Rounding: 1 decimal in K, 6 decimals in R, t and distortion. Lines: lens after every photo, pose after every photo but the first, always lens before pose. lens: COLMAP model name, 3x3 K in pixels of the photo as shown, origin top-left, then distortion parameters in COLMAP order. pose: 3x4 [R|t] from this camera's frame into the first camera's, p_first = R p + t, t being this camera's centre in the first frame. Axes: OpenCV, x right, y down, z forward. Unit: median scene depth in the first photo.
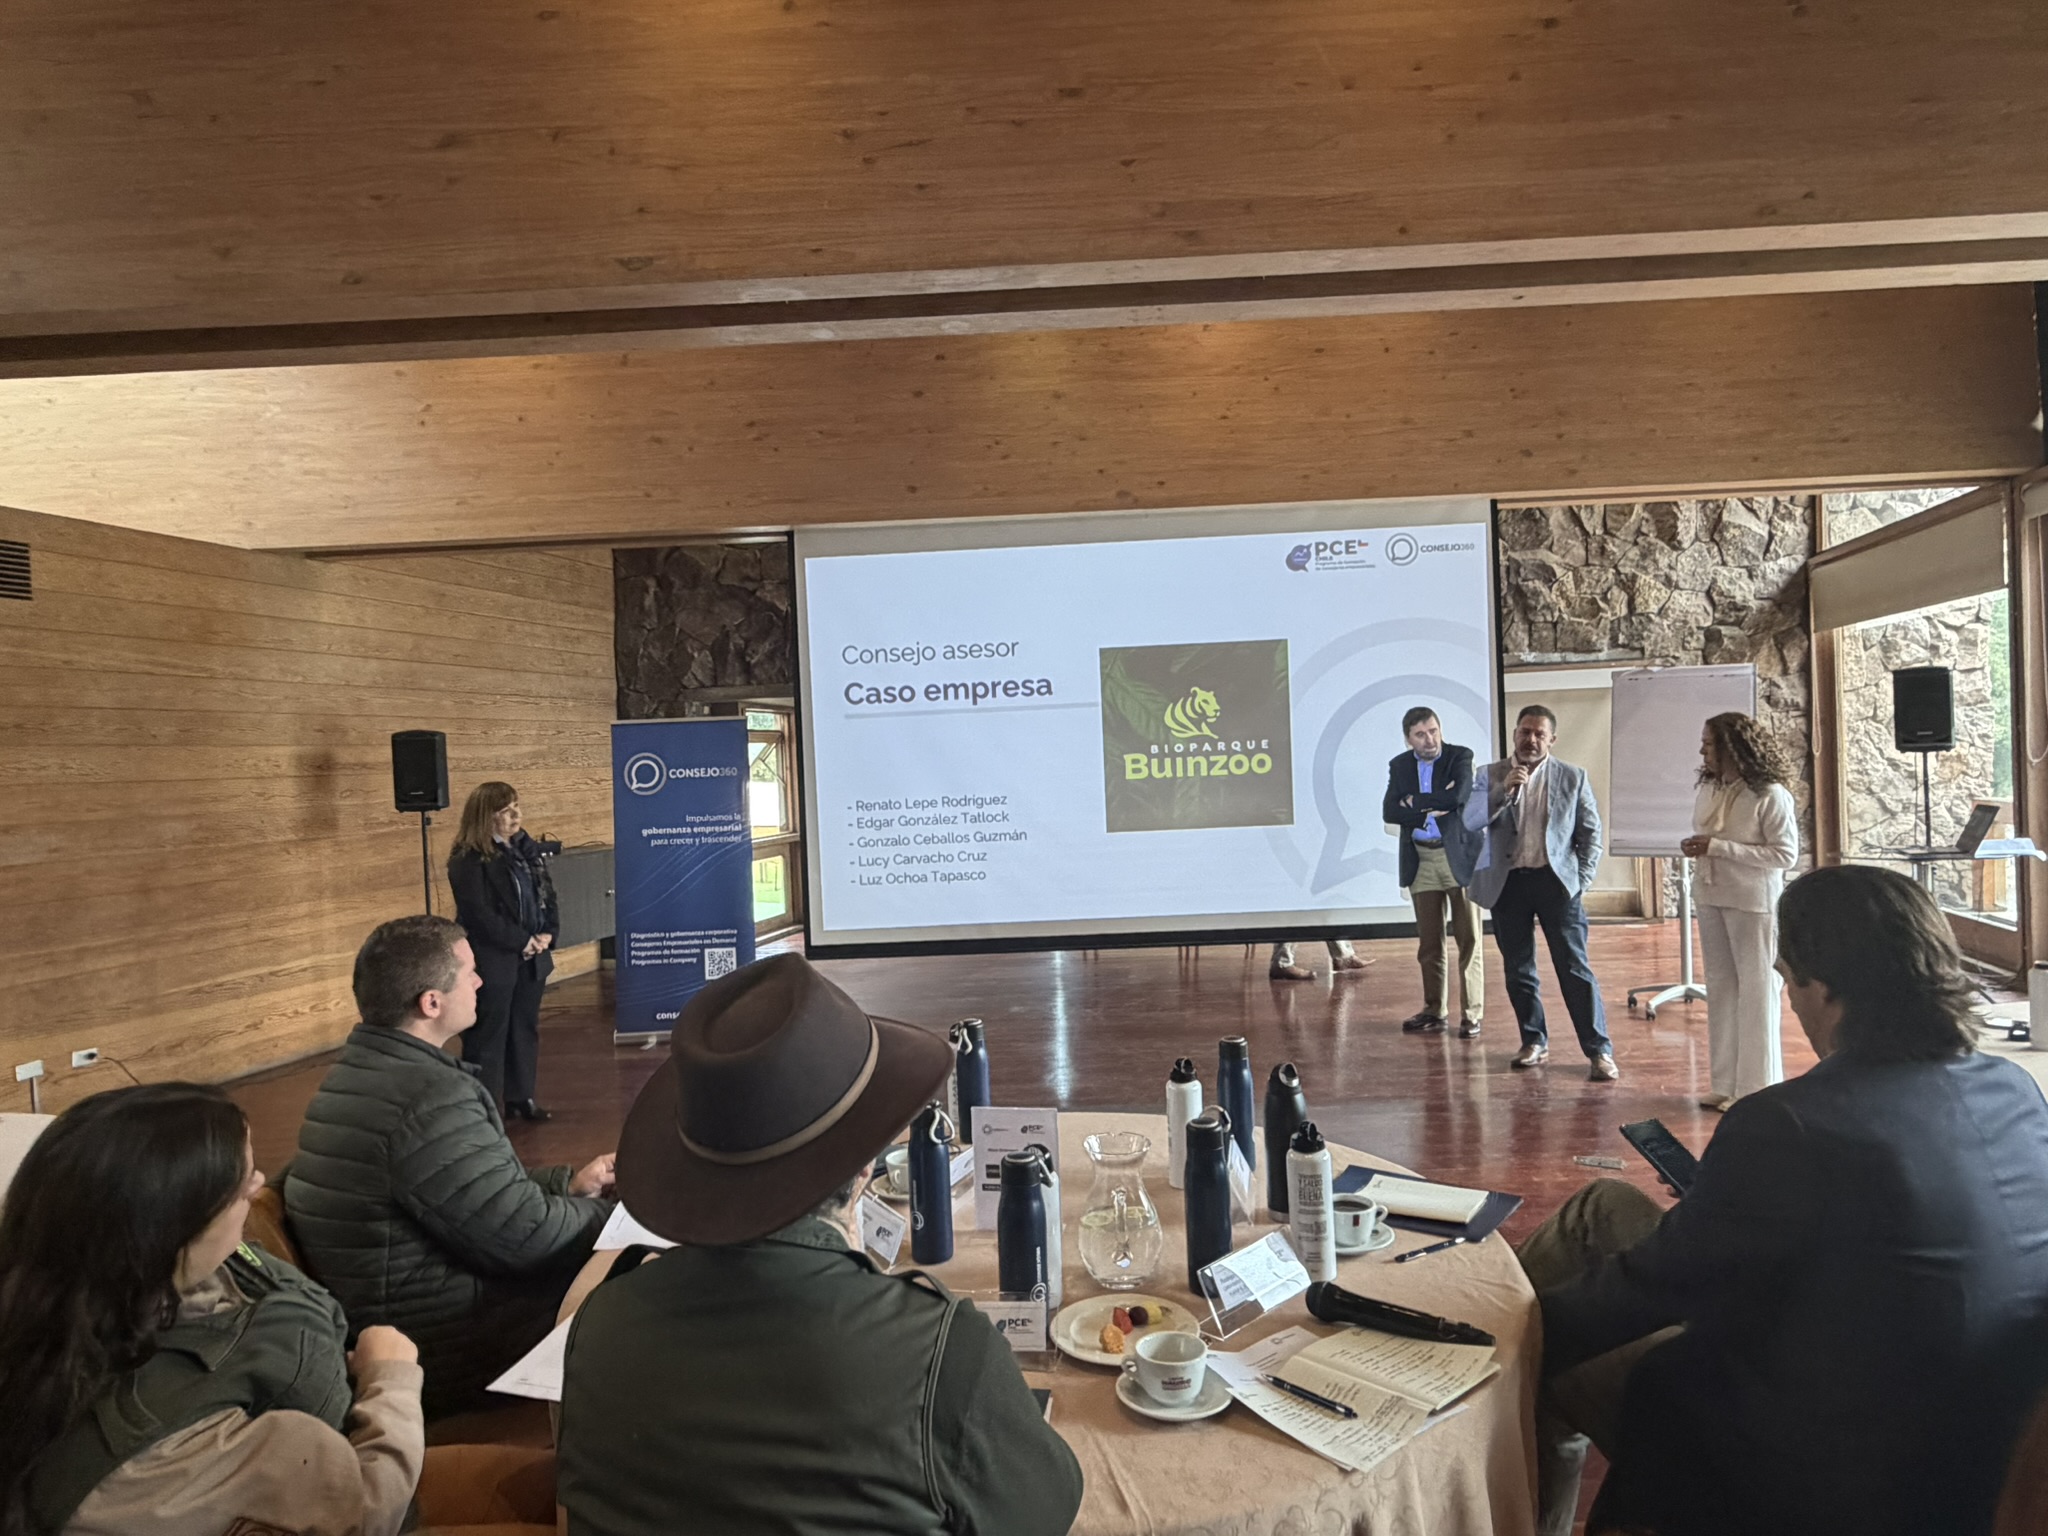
lens RADIAL K [[1202.2, 0, 1018.7], [0, 1202.2, 774.0], [0, 0, 1]] dist [-0.000856, 0.002243]
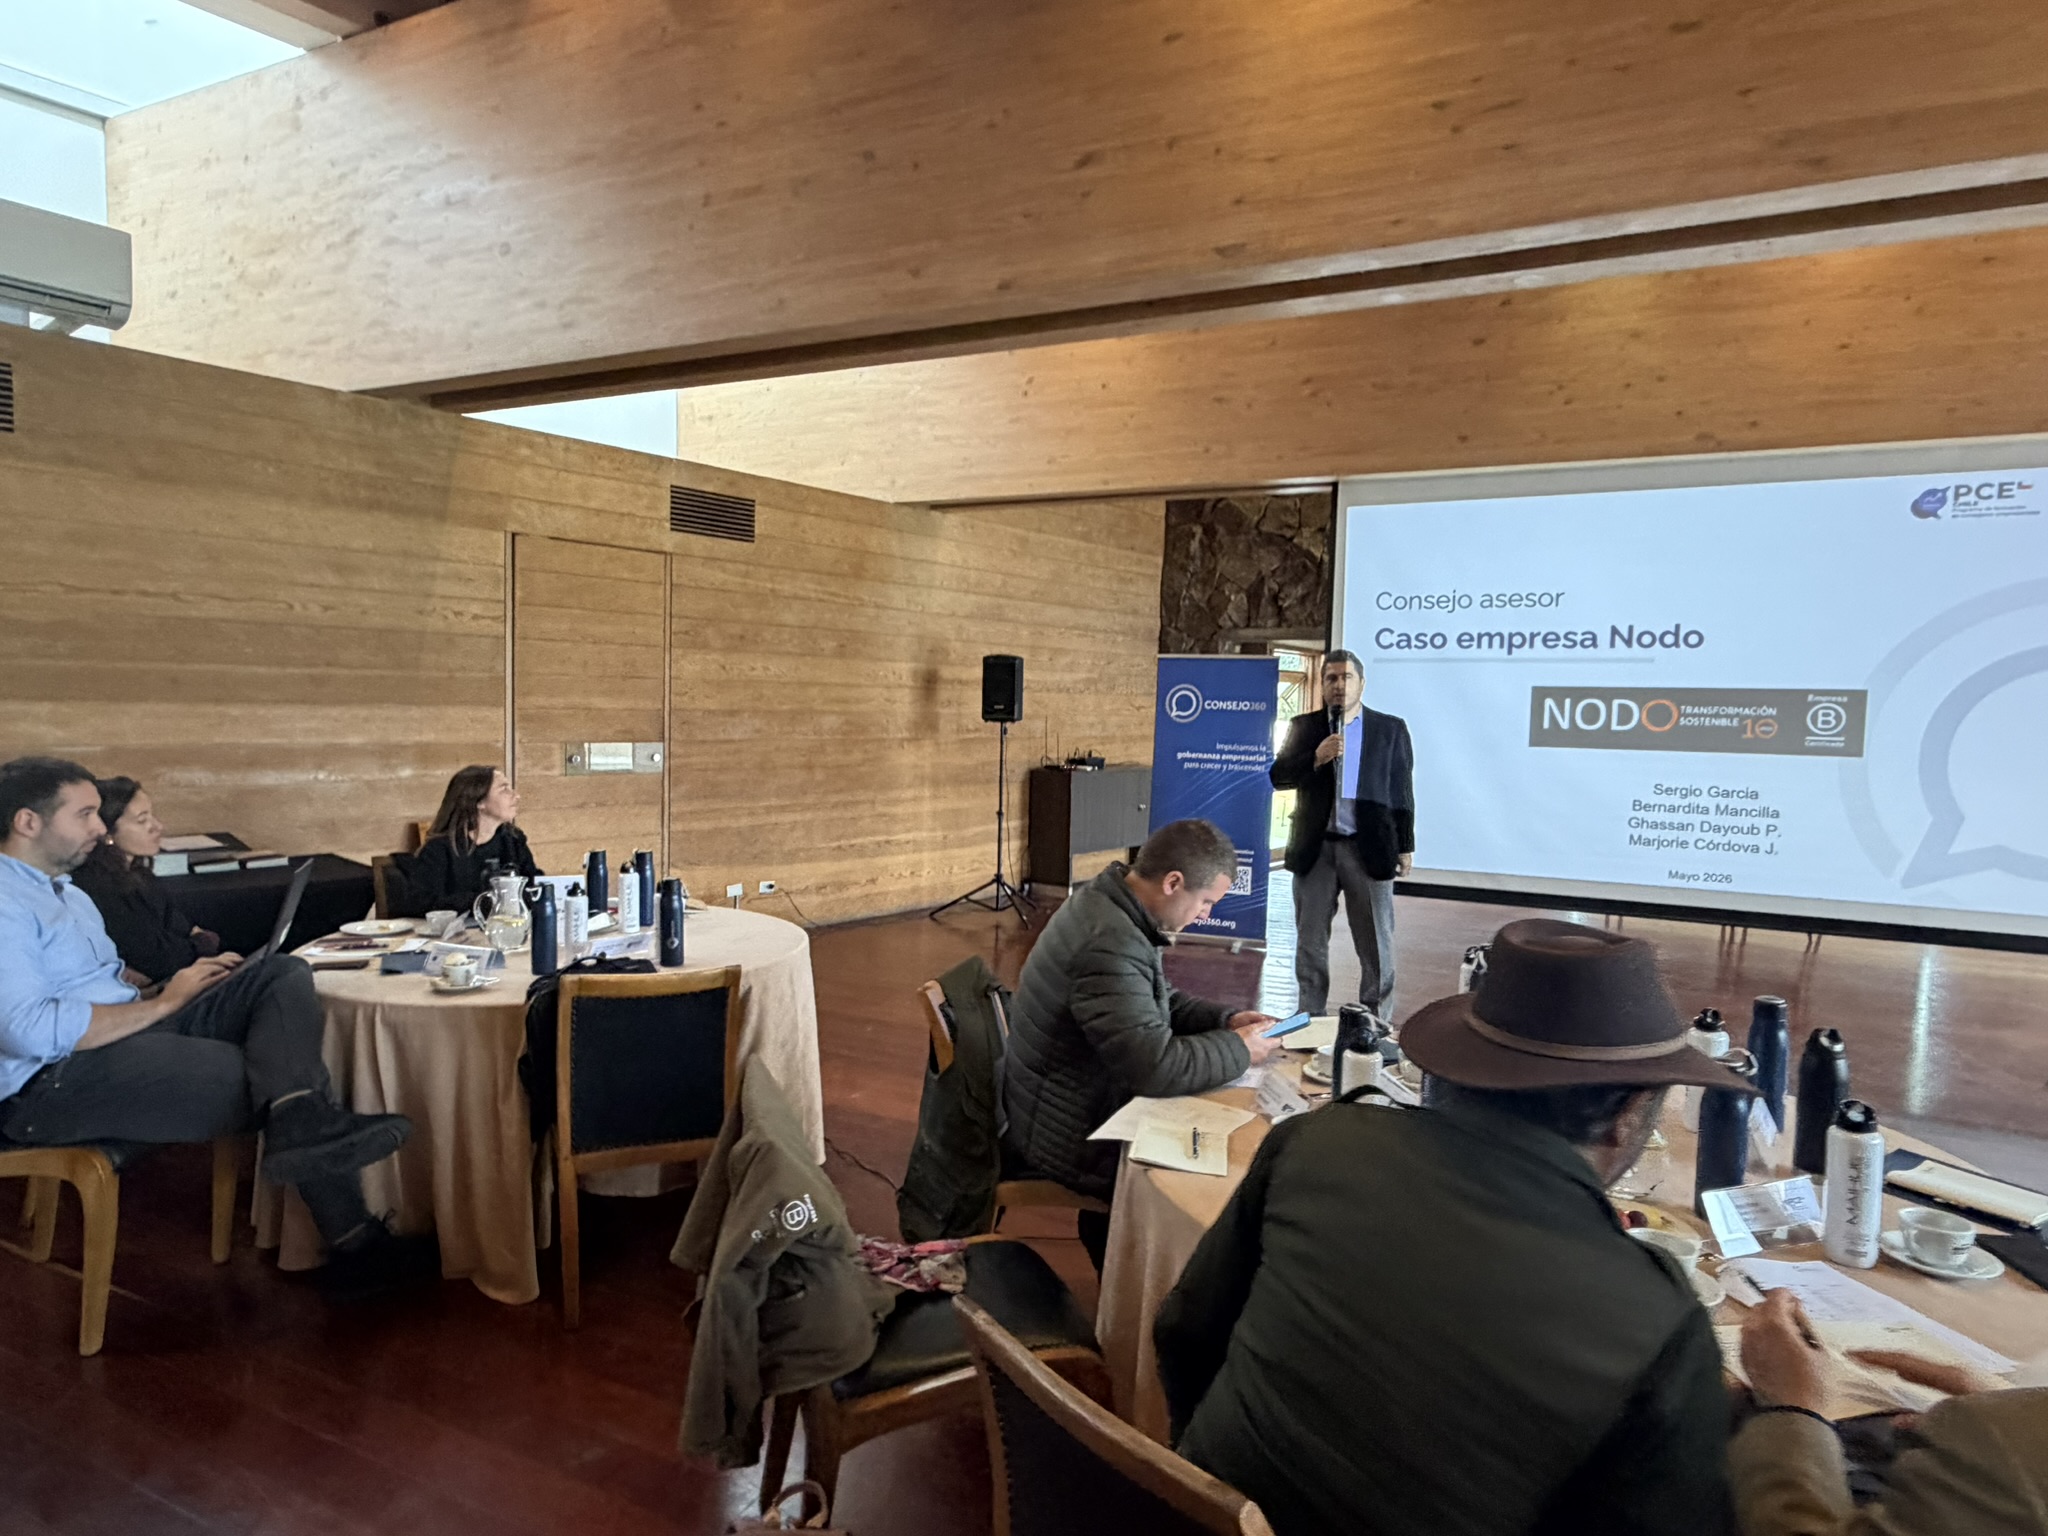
lens RADIAL K [[1157.8, 0, 1016.7], [0, 1157.8, 769.8], [0, 0, 1]] dist [0.003682, 0.000400]
pose [[0.907005, 0.088378, -0.411741, -0.003333], [-0.068664, 0.995683, 0.062462, 0.005030], [0.415484, -0.028382, 0.909158, -0.044811]]
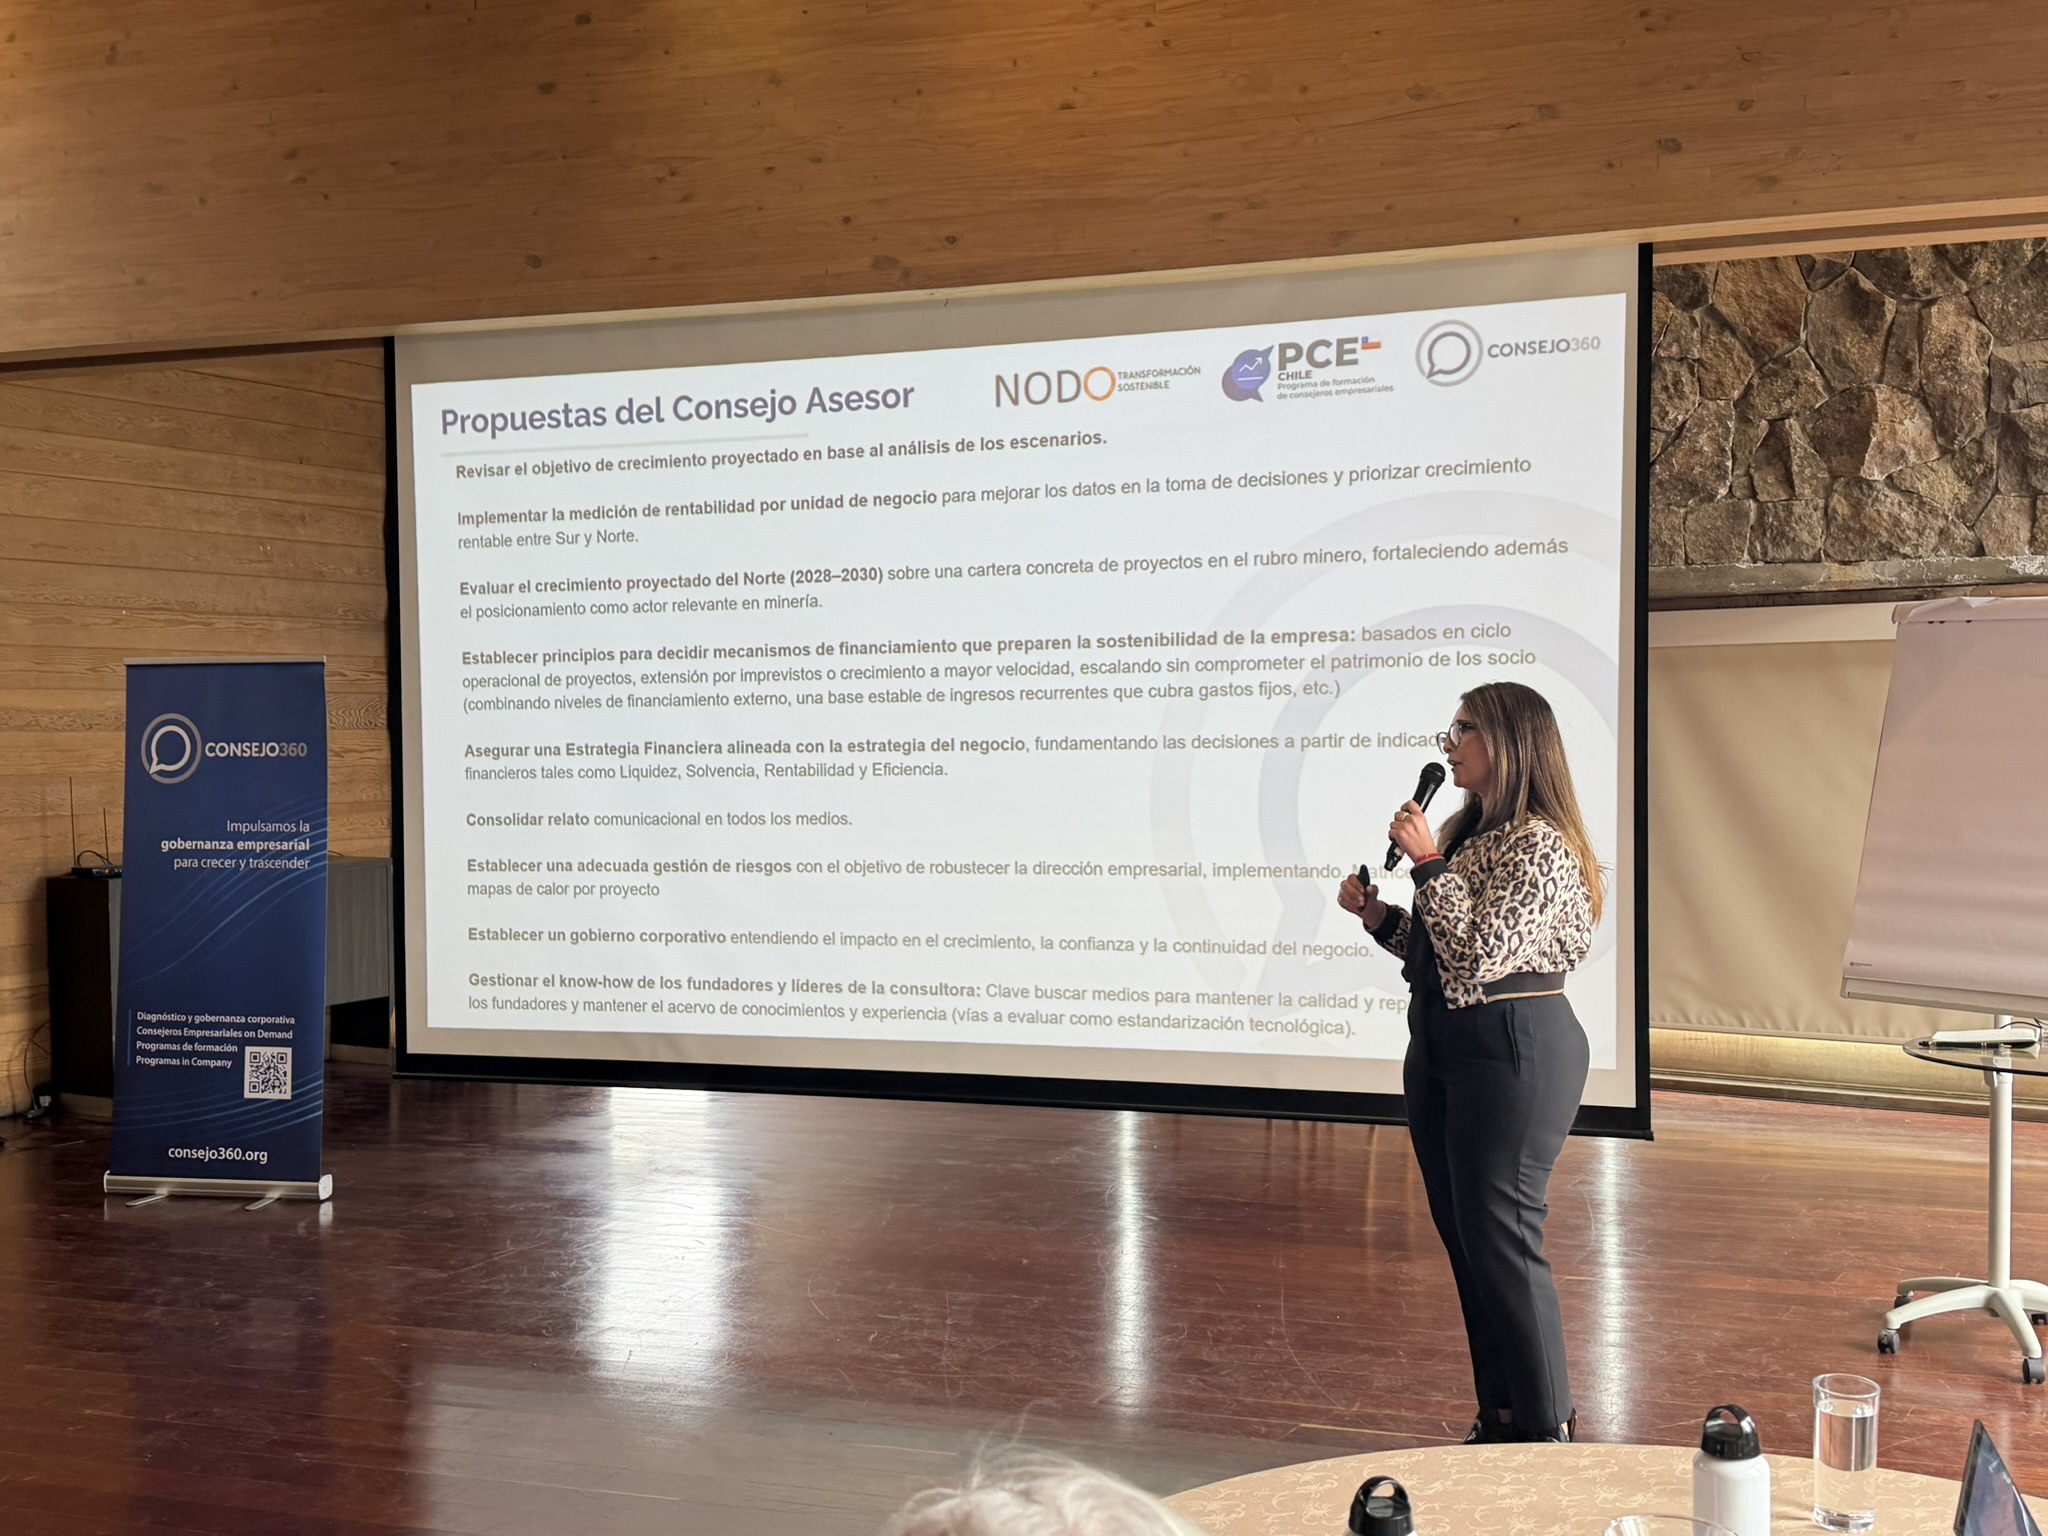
lens RADIAL K [[2055.3, 0, 1037.2], [0, 2055.3, 784.0], [0, 0, 1]] dist [0.144343, -0.295670]
pose [[0.959532, 0.040663, -0.278648, 0.398357], [-0.035204, 0.999078, 0.024568, -0.023316], [0.279390, -0.013764, 0.960079, 0.120584]]
